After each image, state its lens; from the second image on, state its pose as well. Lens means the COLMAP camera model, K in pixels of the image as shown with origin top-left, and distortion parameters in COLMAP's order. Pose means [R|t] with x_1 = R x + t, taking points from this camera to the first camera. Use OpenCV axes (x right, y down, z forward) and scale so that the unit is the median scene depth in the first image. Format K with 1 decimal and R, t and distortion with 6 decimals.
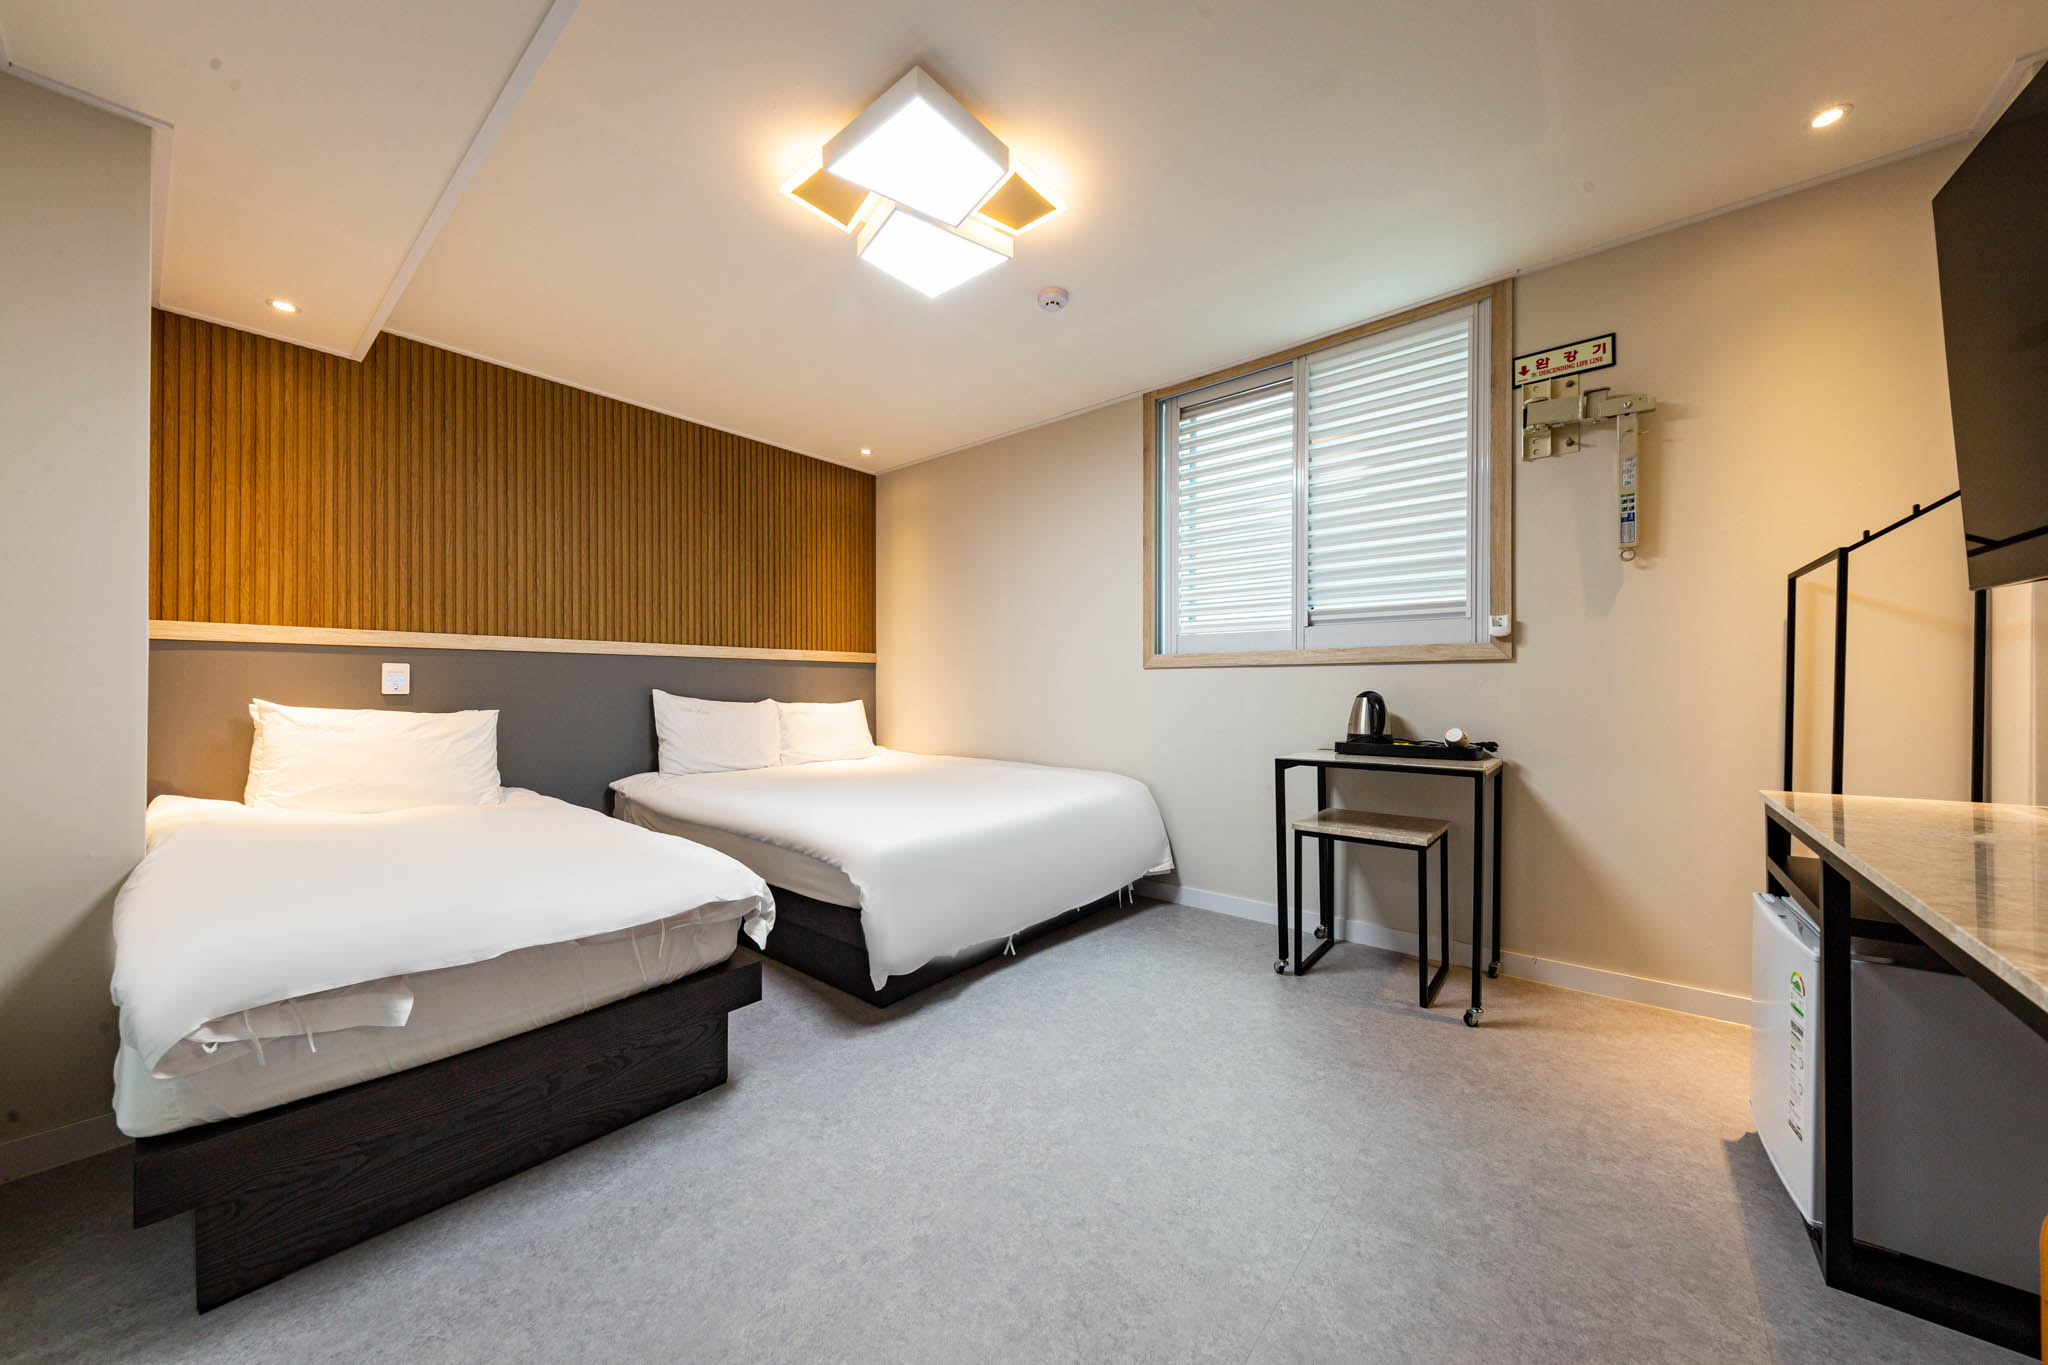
lens RADIAL K [[704.4, 0, 1025.3], [0, 704.4, 686.5], [0, 0, 1]] dist [0.008861, -0.002993]
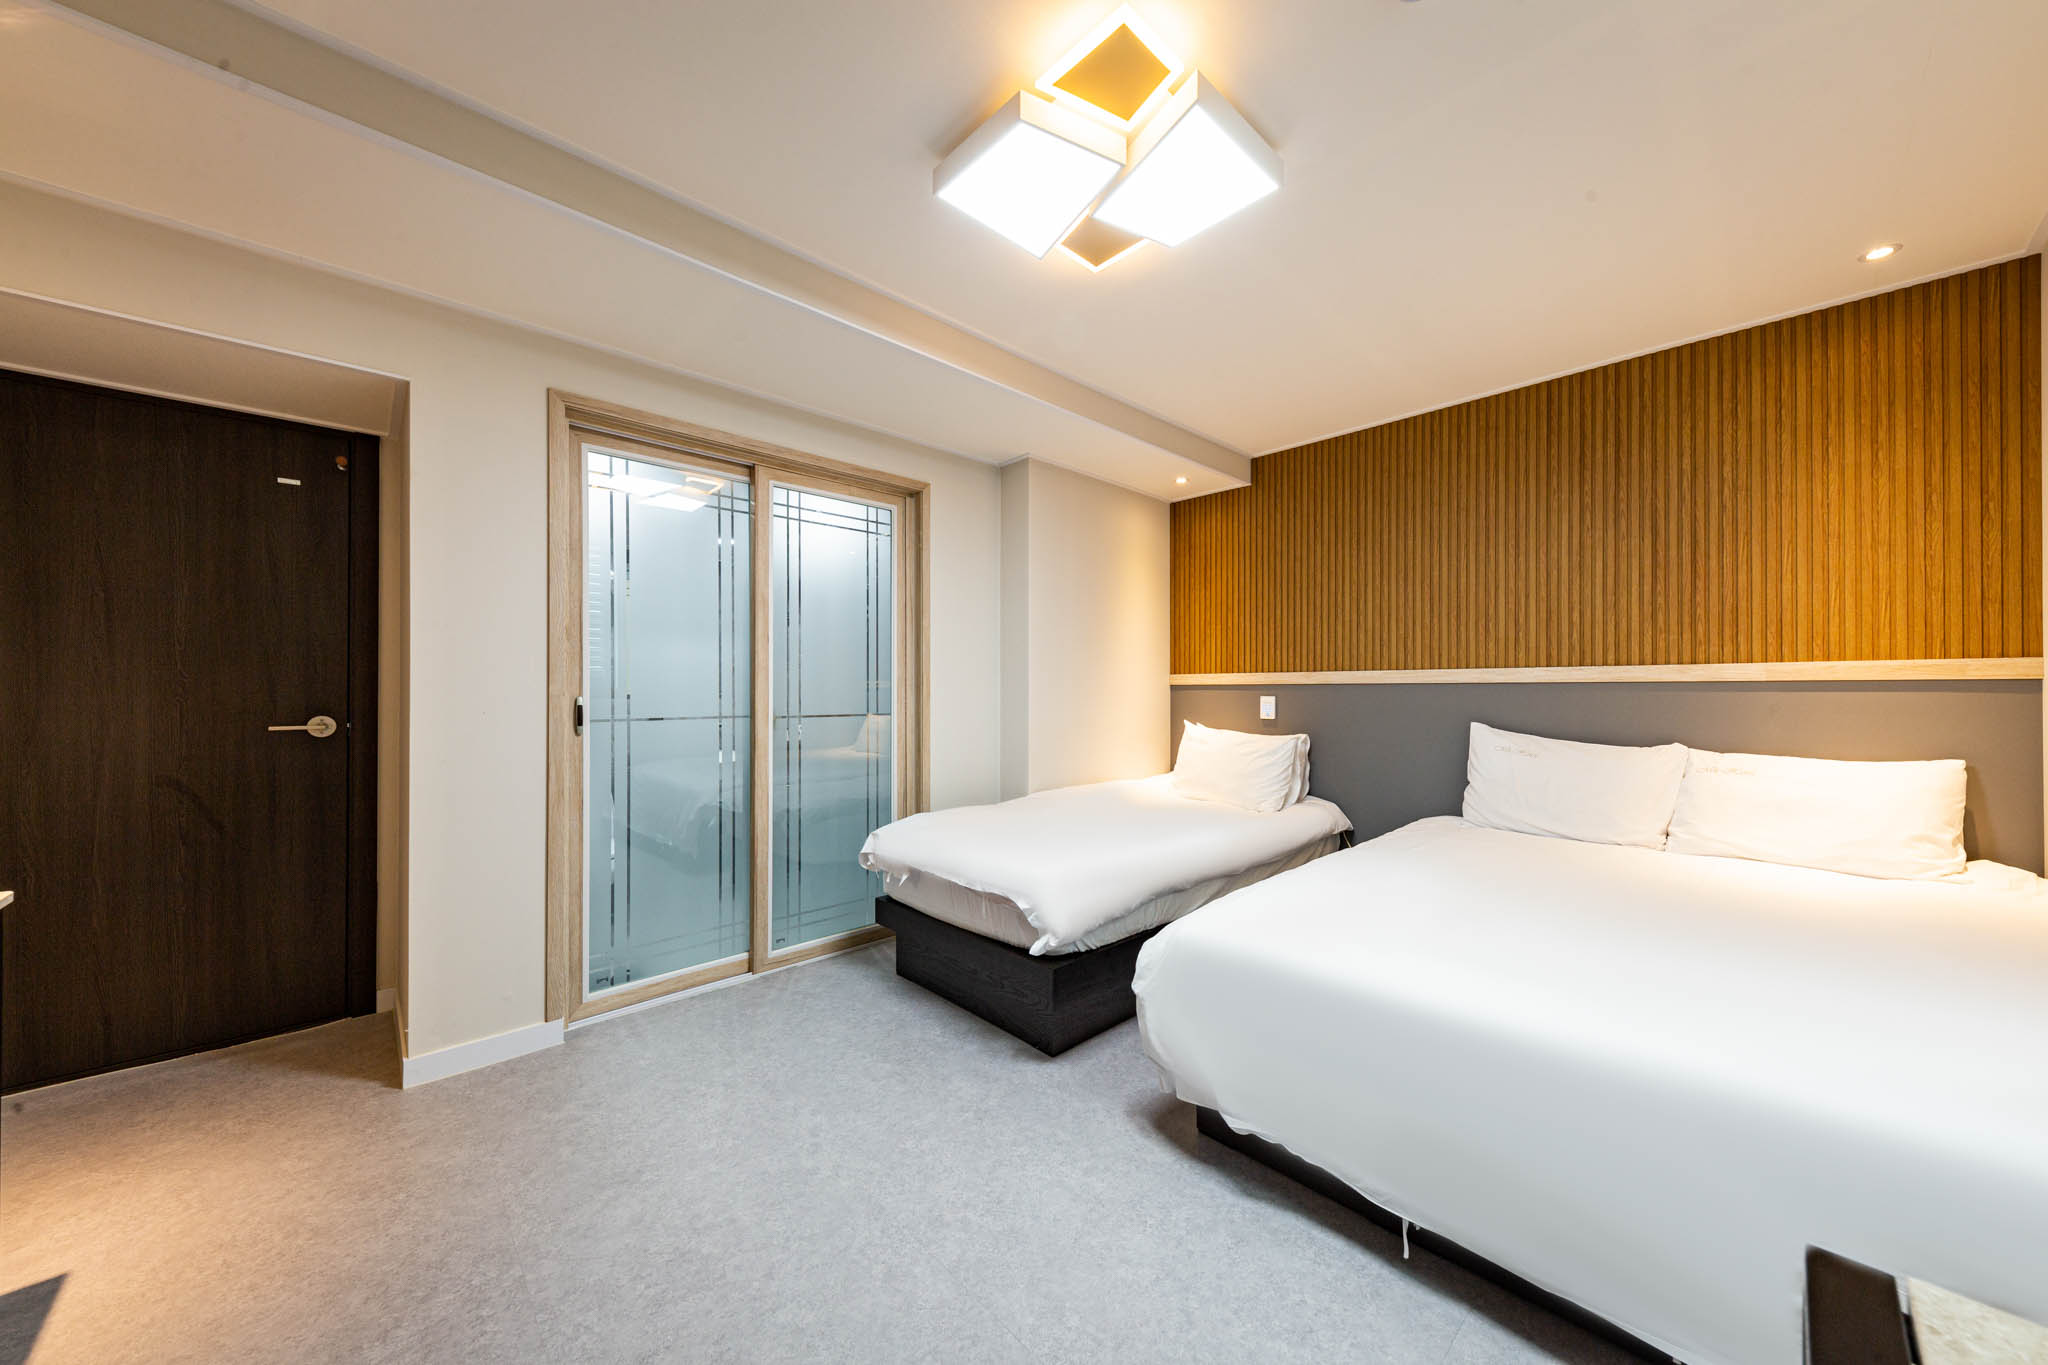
lens RADIAL K [[704.4, 0, 1028.3], [0, 704.4, 687.0], [0, 0, 1]] dist [0.008861, -0.002993]
pose [[-0.127202, -0.006106, -0.991858, 0.379037], [0.000092, 0.999981, -0.006168, -0.031886], [0.991877, -0.000876, -0.127199, 0.540022]]
